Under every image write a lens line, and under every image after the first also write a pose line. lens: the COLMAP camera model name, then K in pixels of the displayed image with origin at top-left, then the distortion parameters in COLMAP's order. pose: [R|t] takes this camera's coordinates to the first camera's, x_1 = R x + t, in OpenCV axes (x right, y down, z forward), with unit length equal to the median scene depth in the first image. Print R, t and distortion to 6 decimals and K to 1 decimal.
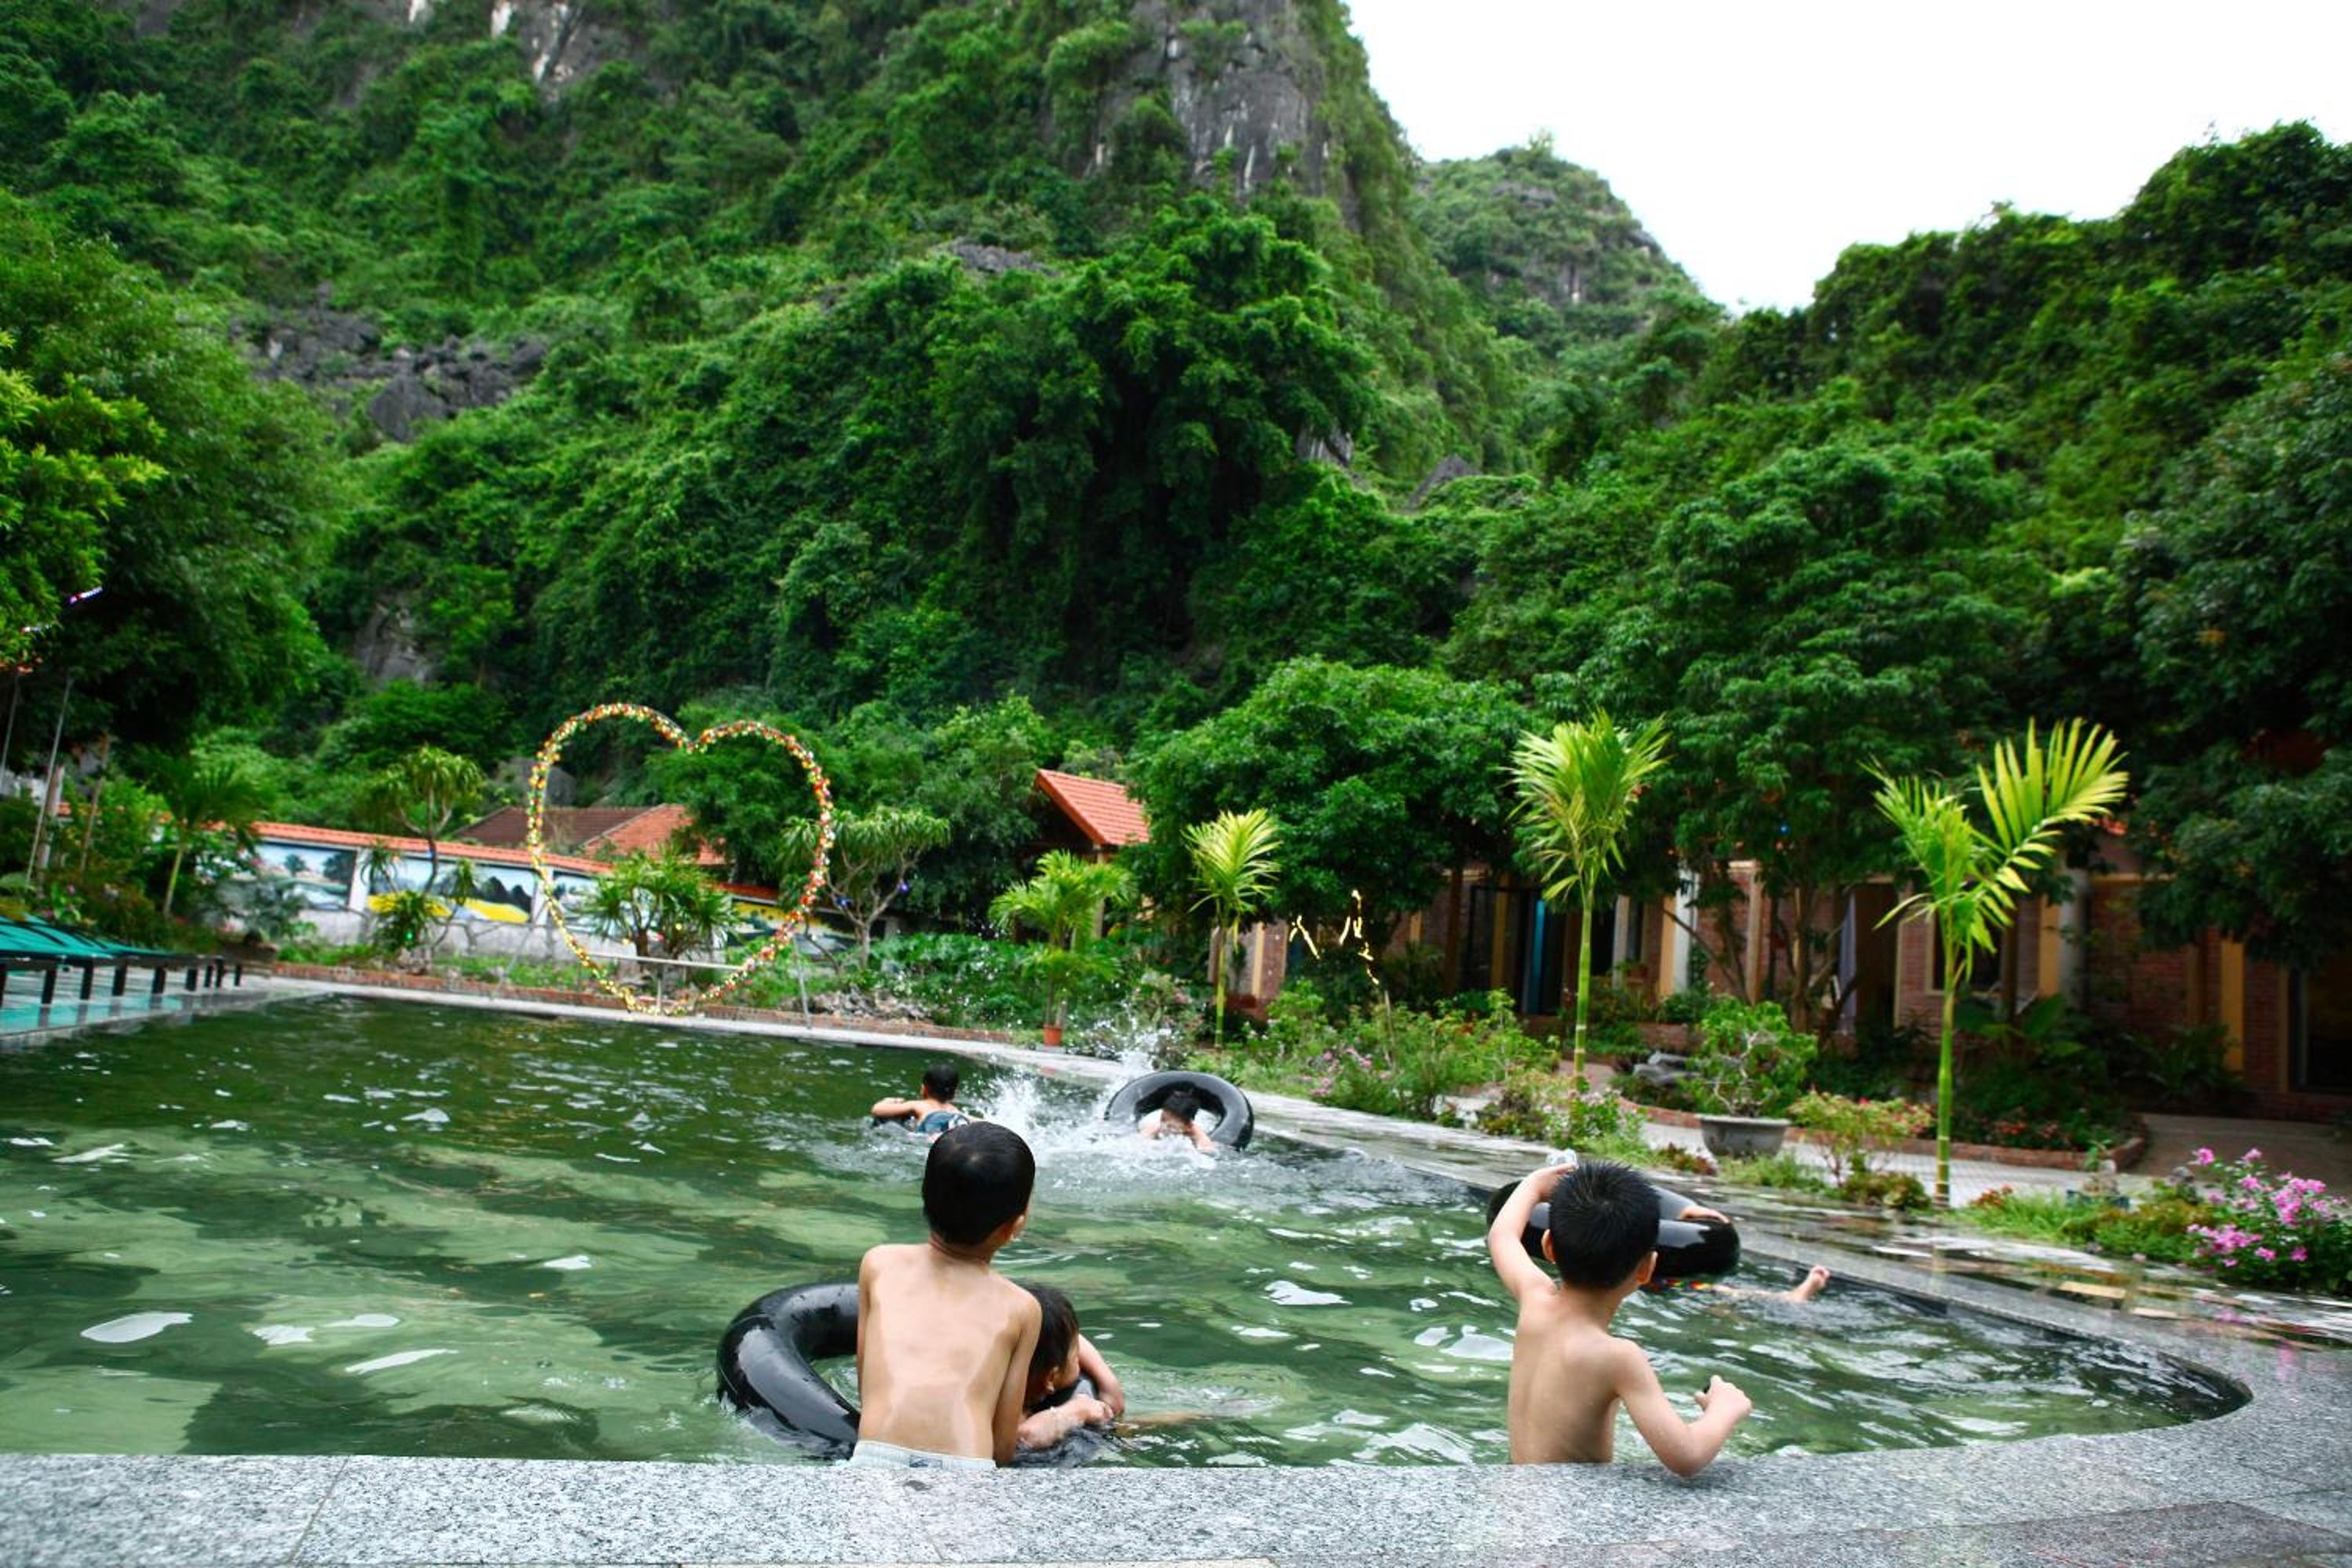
lens RADIAL K [[1614.7, 0, 1167.1], [0, 1614.7, 782.9], [0, 0, 1]] dist [-0.108337, 0.081113]
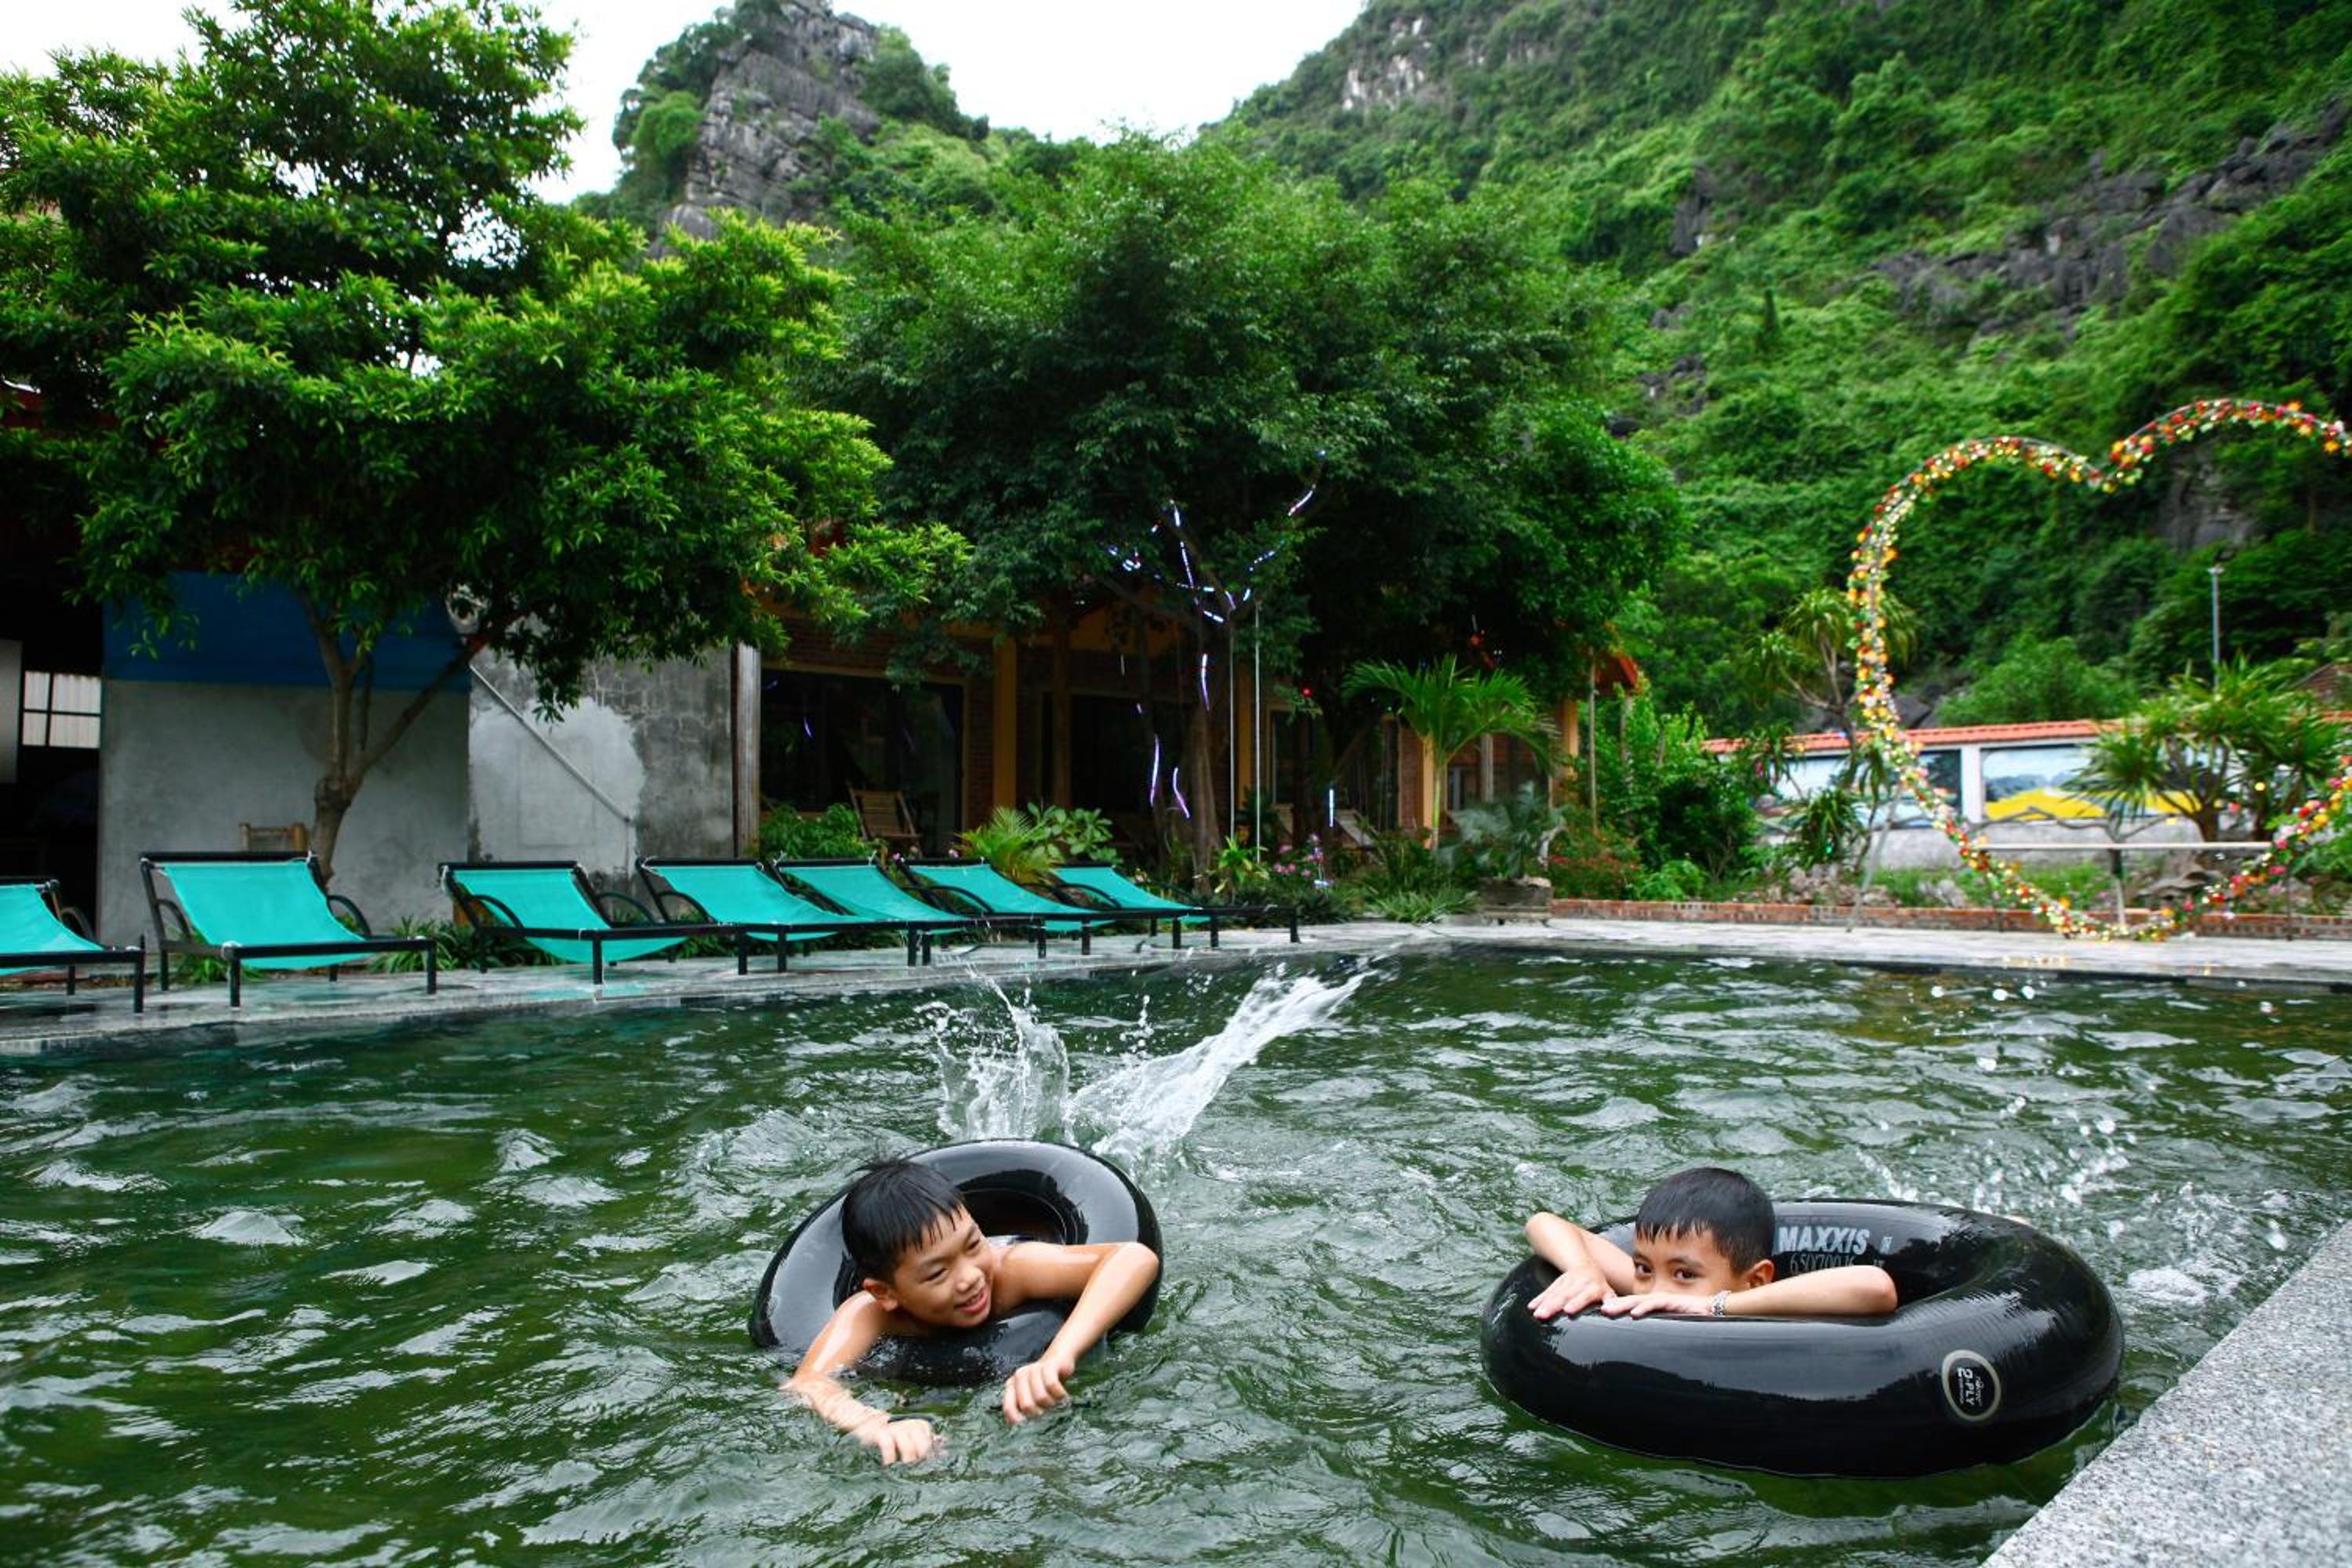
lens RADIAL K [[1613.9, 0, 1168.9], [0, 1613.9, 785.9], [0, 0, 1]] dist [-0.103332, 0.073121]
pose [[0.415706, -0.130212, -0.900130, 0.021926], [0.170498, 0.983309, -0.063504, 0.022320], [0.893375, -0.127072, 0.430968, 0.147618]]
